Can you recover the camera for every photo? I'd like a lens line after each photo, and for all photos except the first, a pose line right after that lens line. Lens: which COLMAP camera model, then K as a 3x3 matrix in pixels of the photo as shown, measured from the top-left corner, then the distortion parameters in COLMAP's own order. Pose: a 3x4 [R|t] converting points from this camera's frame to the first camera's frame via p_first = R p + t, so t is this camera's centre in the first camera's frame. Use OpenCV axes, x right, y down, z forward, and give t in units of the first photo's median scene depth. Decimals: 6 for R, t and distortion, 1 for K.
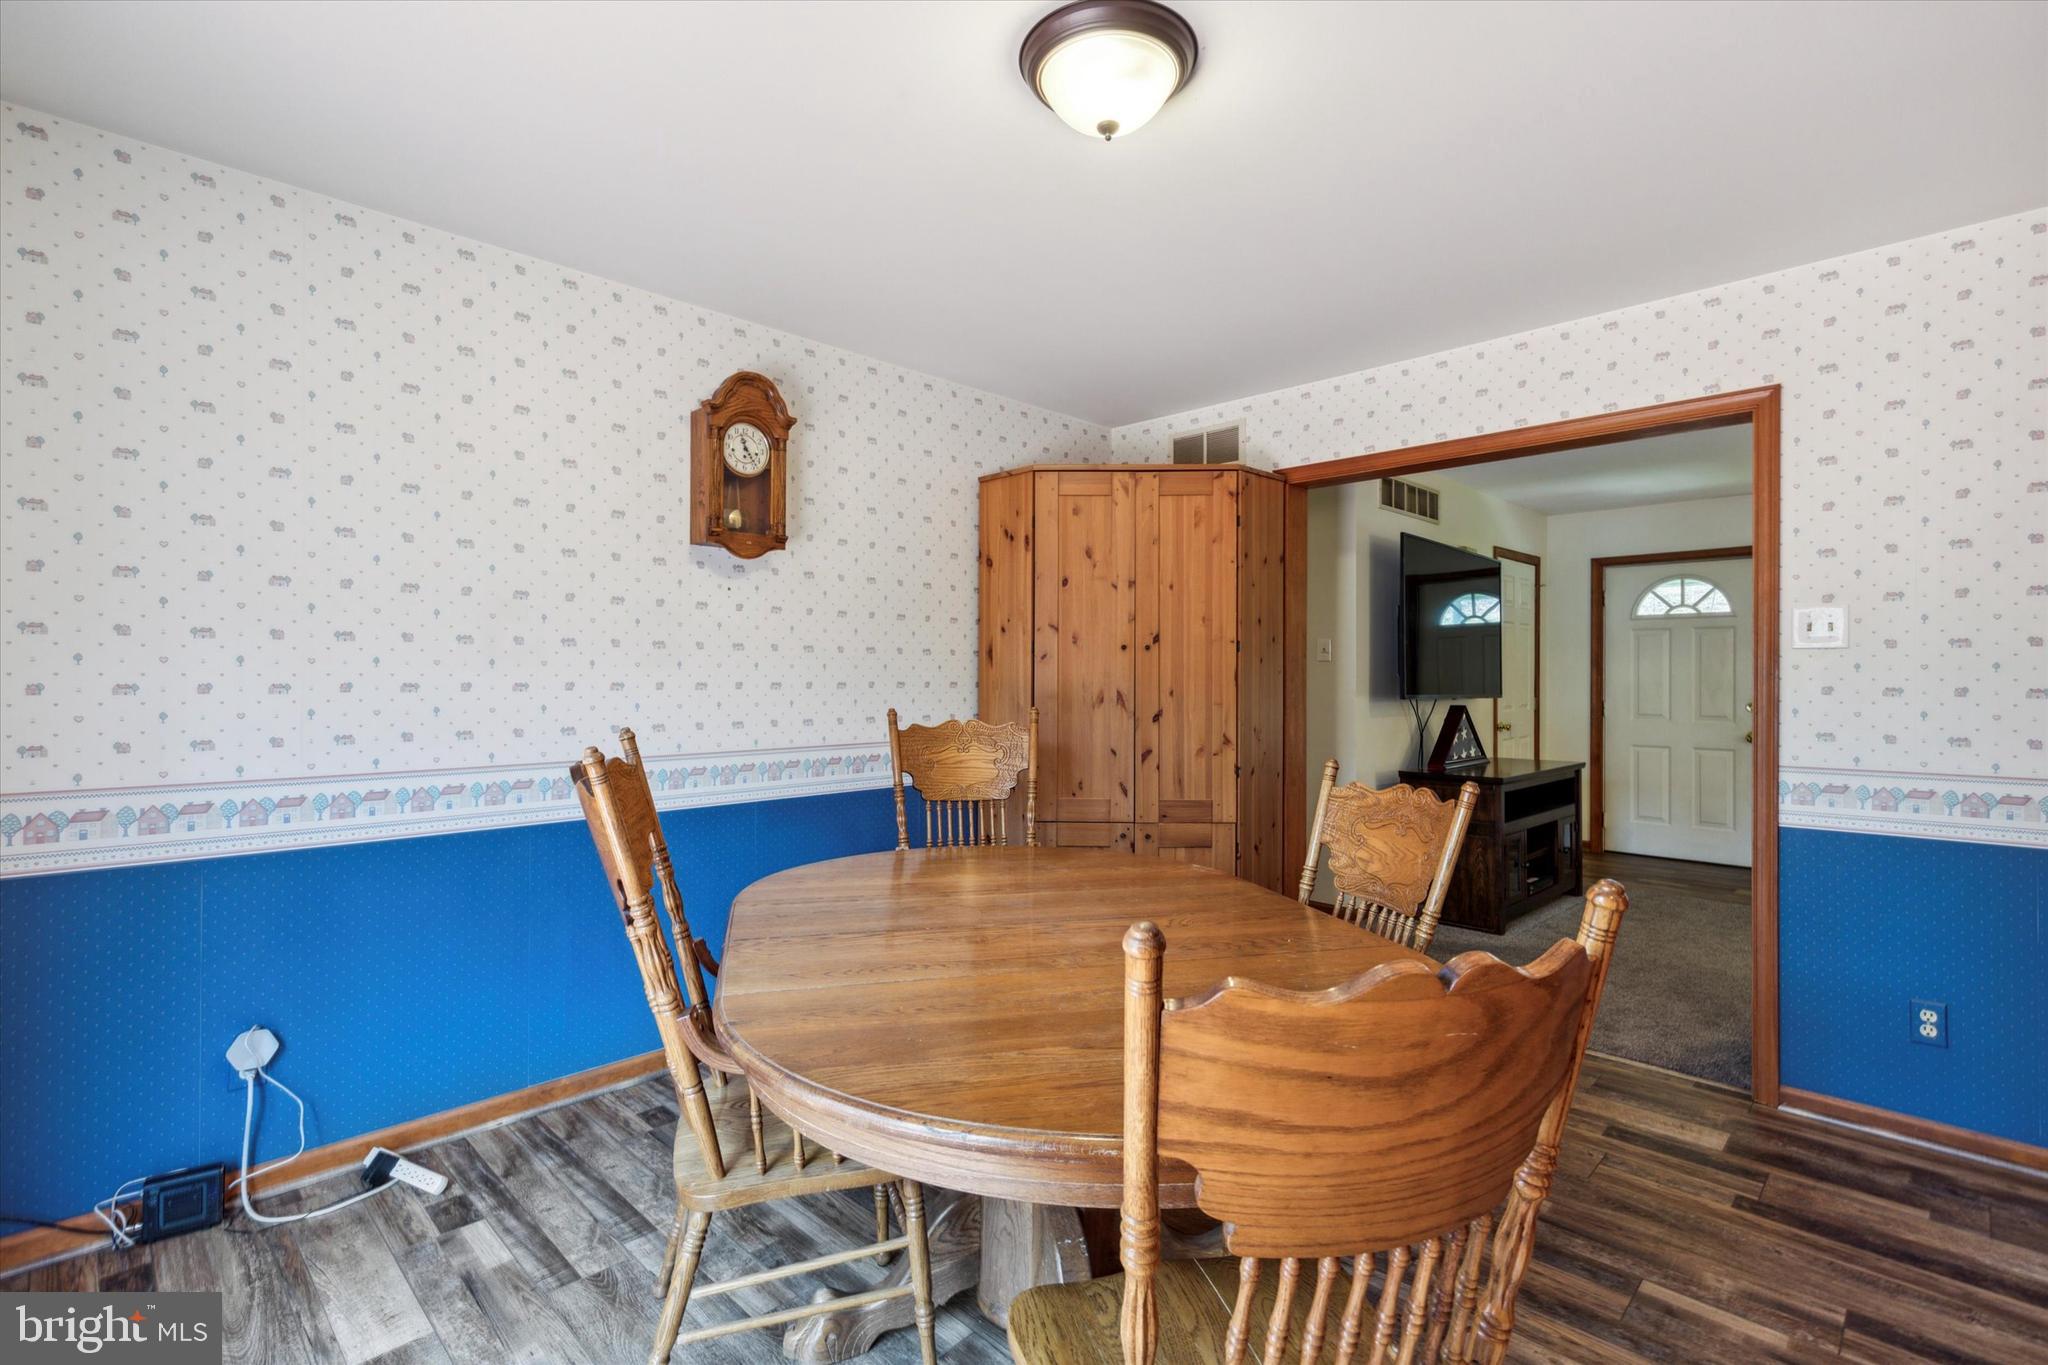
lens RADIAL K [[945.8, 0, 1026.0], [0, 945.8, 668.8], [0, 0, 1]] dist [0.009786, -0.000656]
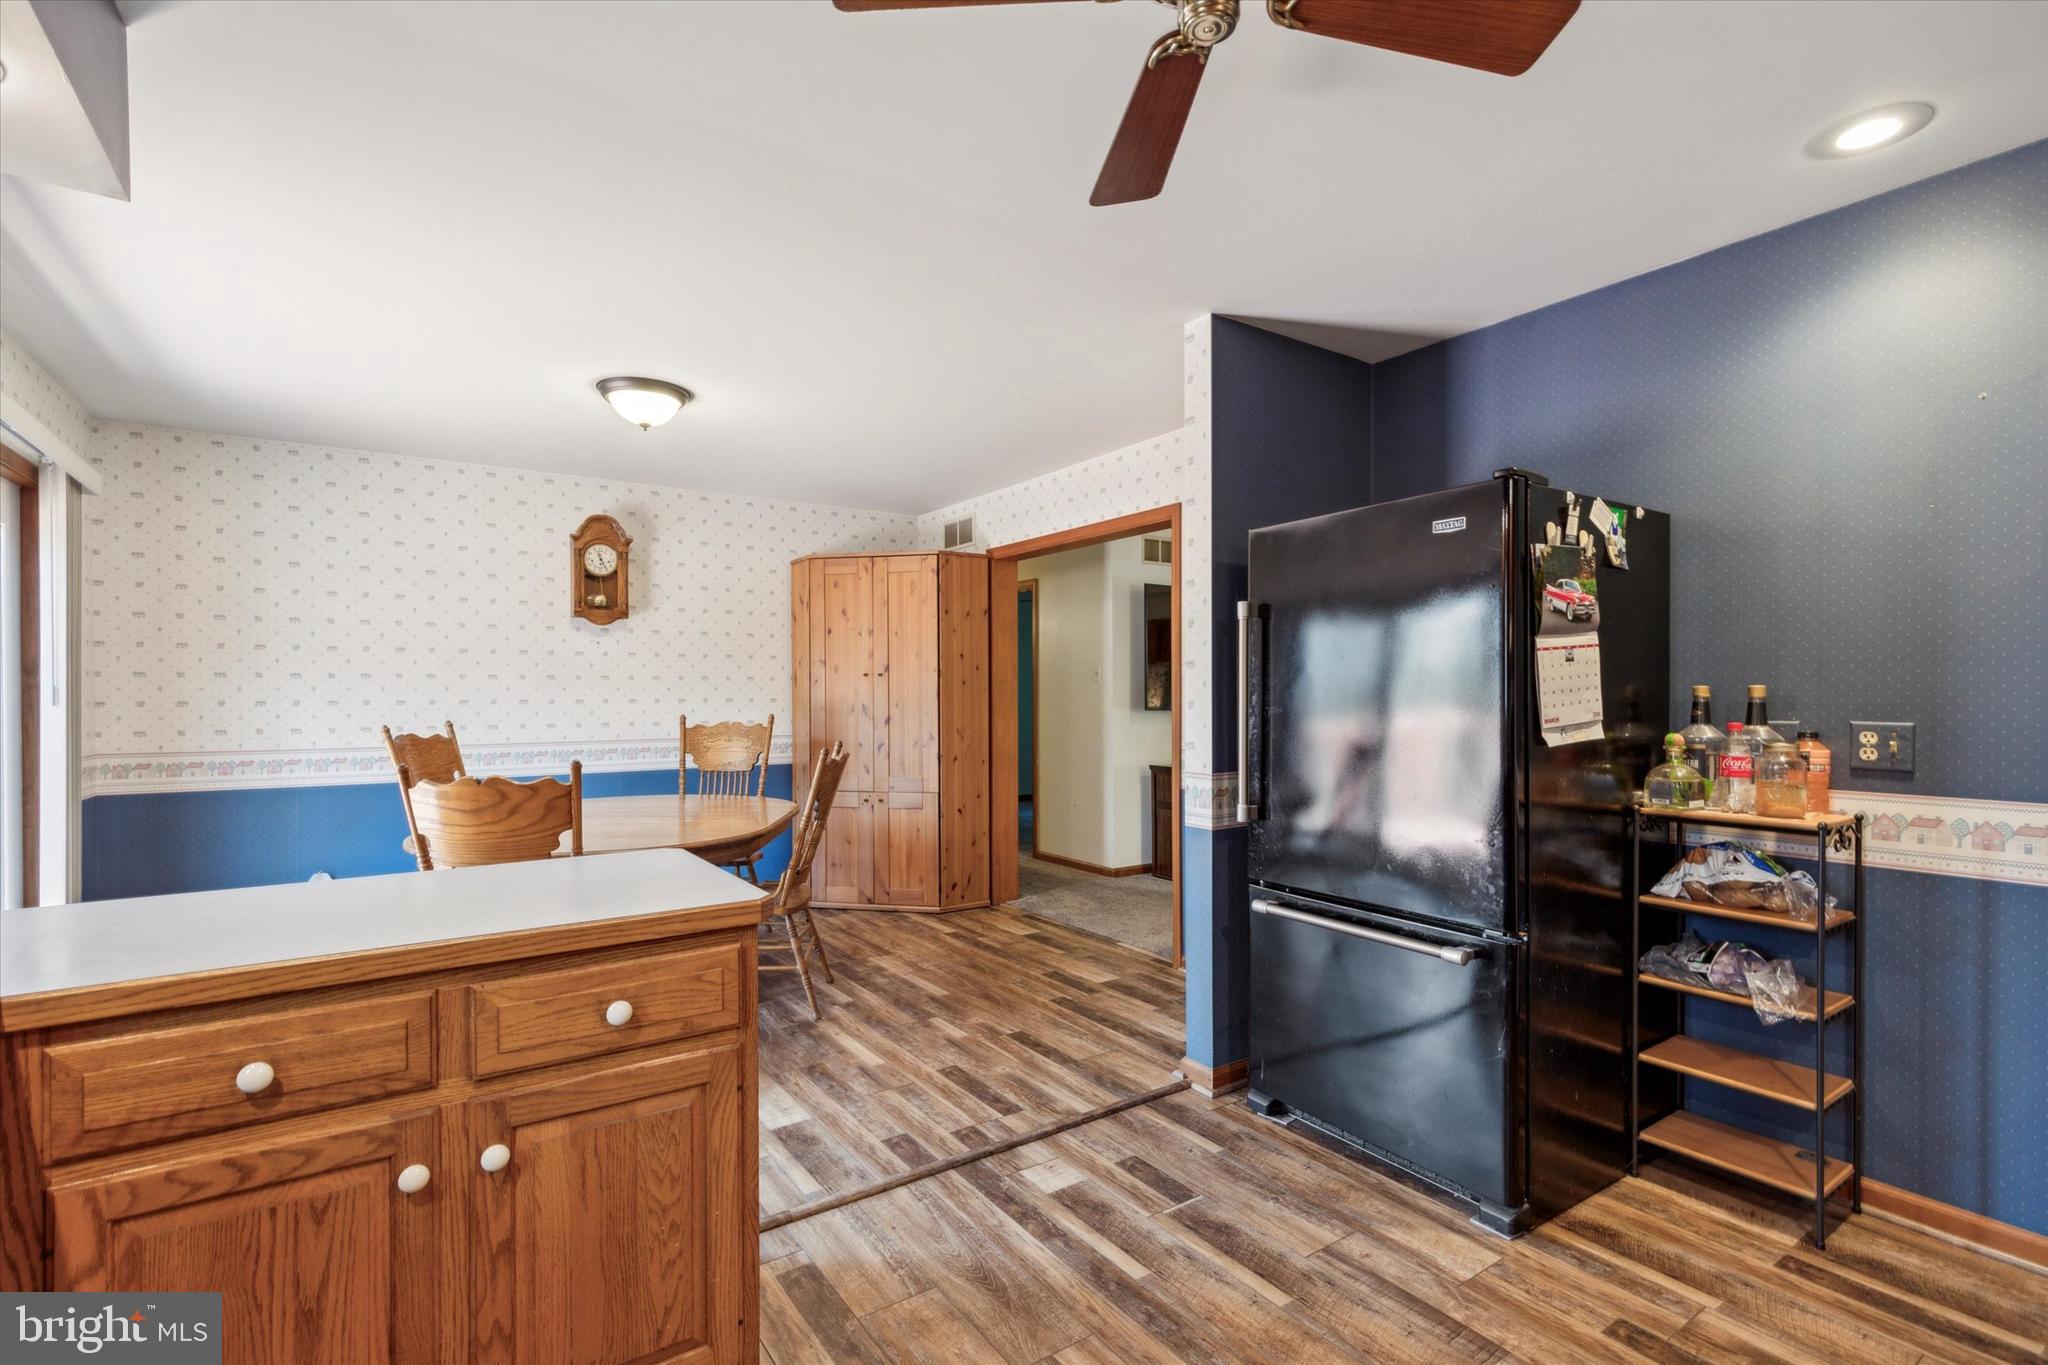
lens RADIAL K [[955.3, 0, 1038.4], [0, 955.3, 692.4], [0, 0, 1]] dist [0.005523, -0.000308]
pose [[0.982762, -0.005617, -0.184788, 0.728349], [0.006804, 0.999960, 0.005793, -0.001944], [0.184748, -0.006950, 0.982761, -0.487450]]
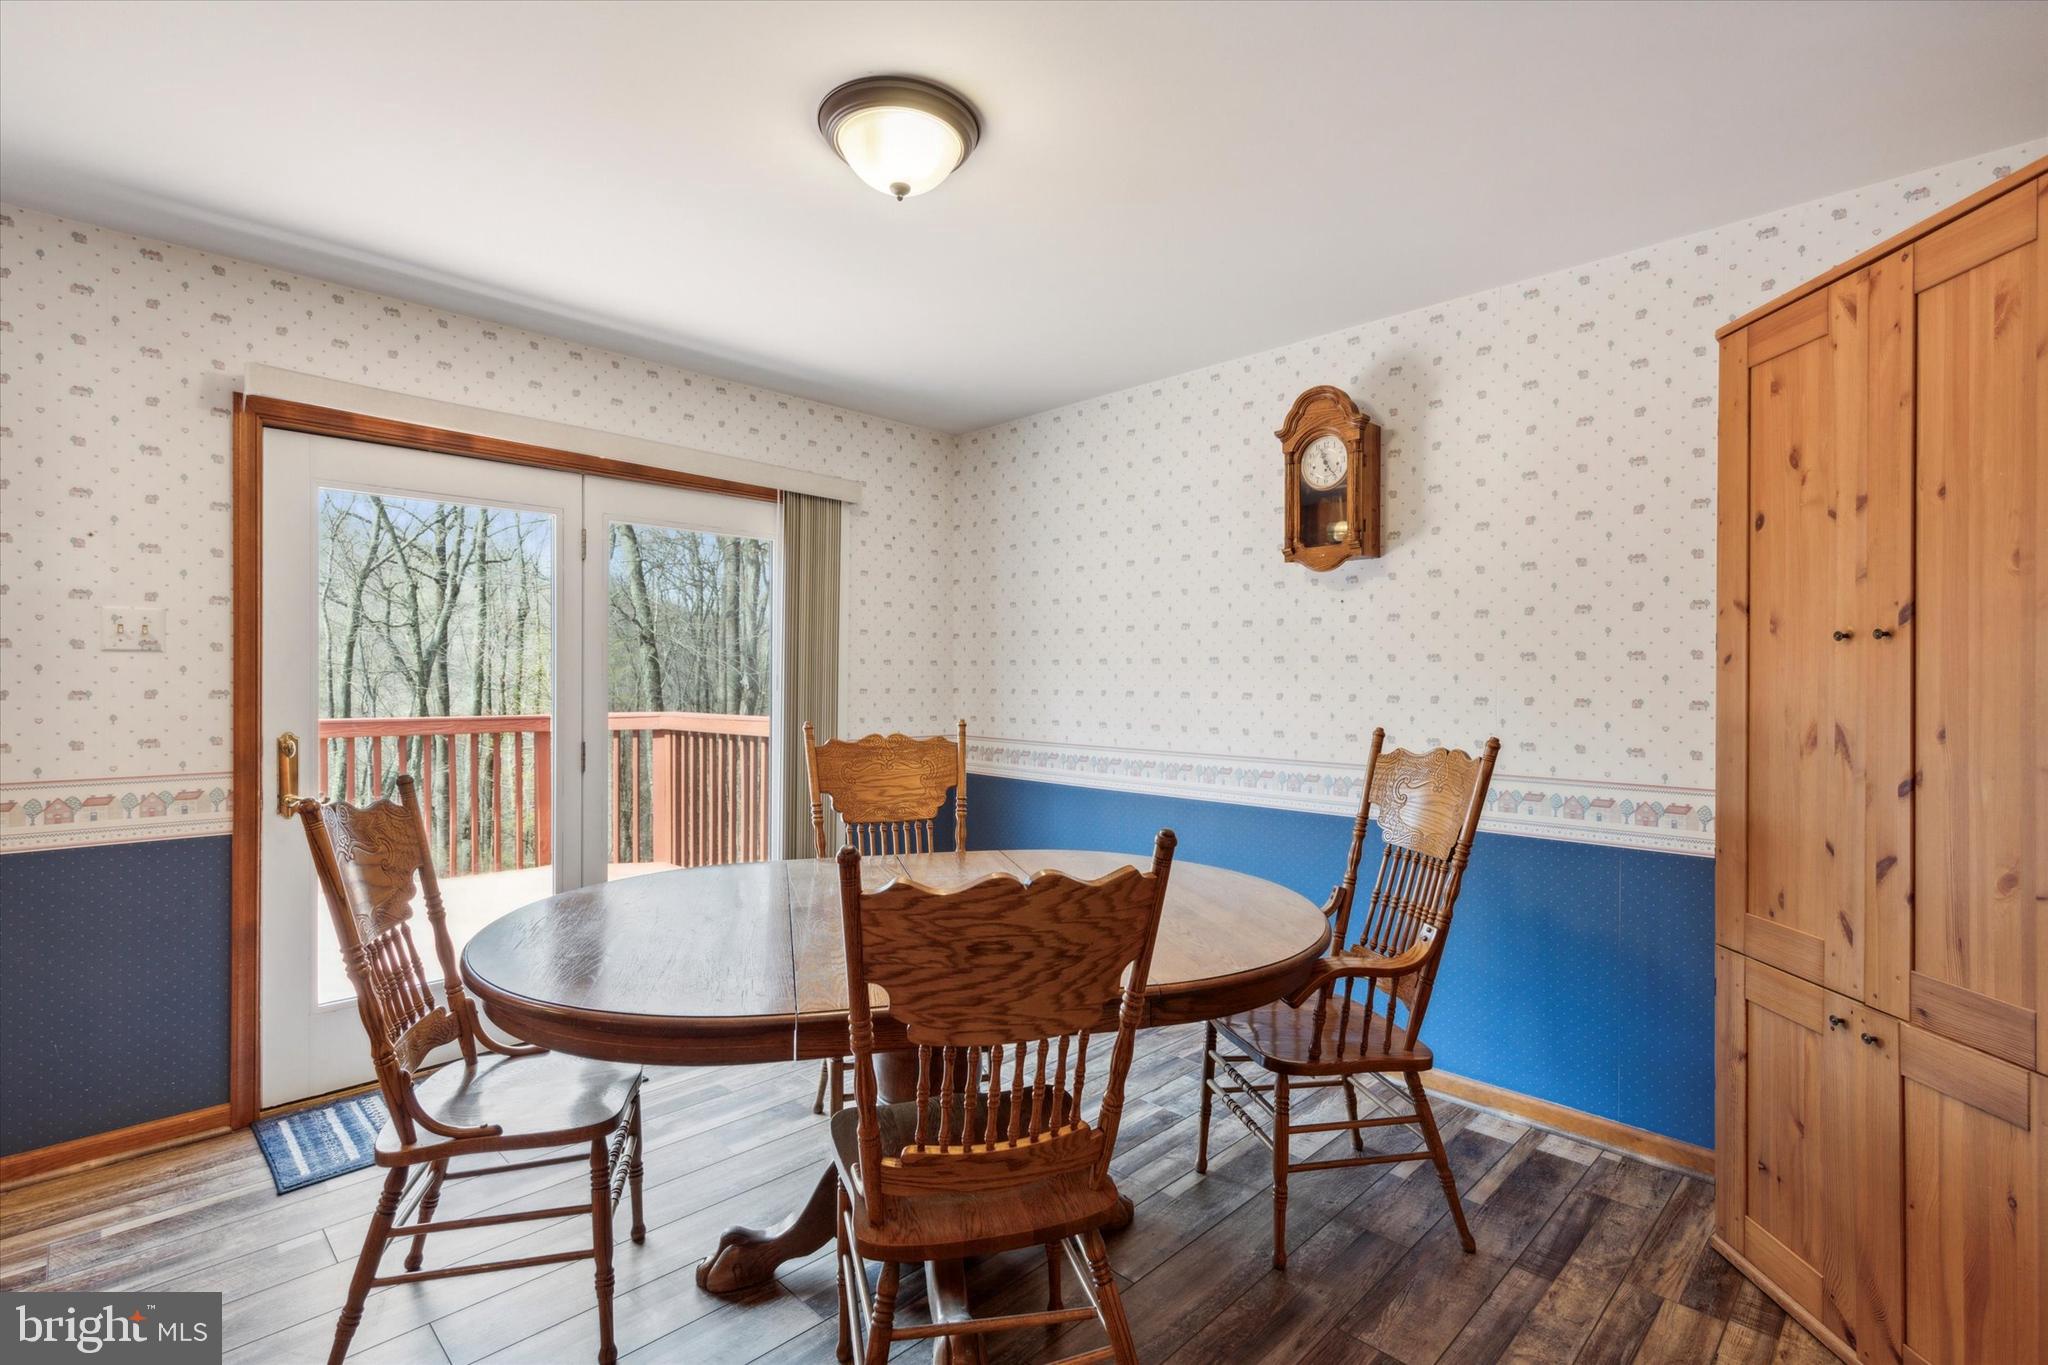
lens RADIAL K [[936.6, 0, 1024.0], [0, 936.6, 682.5], [0, 0, 1]] dist [0.002227, -0.000328]
pose [[-0.011921, 0.000575, -0.999929, 0.661345], [-0.000234, 1.000000, 0.000577, 0.001050], [0.999929, 0.000241, -0.011921, 0.652278]]
